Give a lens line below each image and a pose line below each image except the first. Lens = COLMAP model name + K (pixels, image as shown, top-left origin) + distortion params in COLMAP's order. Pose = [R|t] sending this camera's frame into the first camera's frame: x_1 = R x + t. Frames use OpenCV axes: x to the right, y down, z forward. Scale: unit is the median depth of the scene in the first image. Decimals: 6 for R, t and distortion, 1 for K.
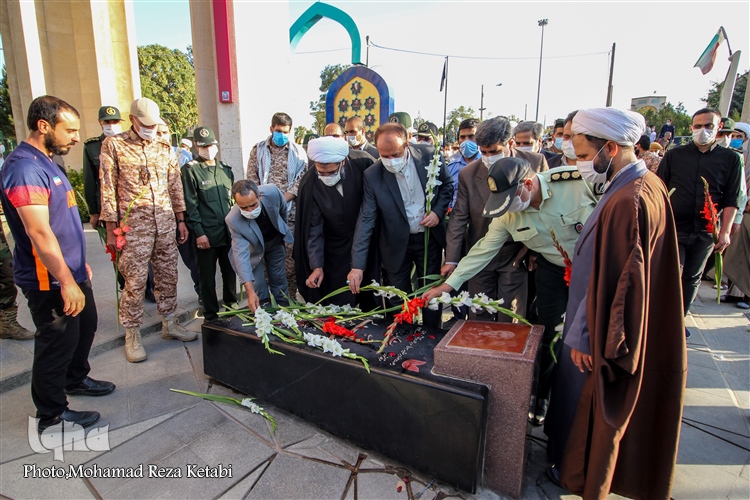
lens RADIAL K [[424.4, 0, 373.3], [0, 424.4, 249.5], [0, 0, 1]] dist [-0.012938, -0.008472]
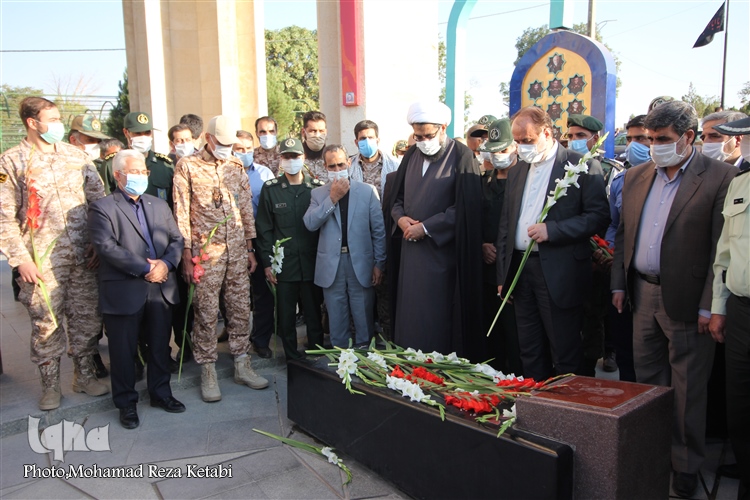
lens RADIAL K [[625.6, 0, 376.1], [0, 625.6, 251.4], [0, 0, 1]] dist [-0.010406, 0.005704]
pose [[0.946655, 0.022754, -0.321443, 0.184913], [-0.047100, 0.996562, -0.068165, 0.026008], [0.318787, 0.079669, 0.944472, -0.202178]]
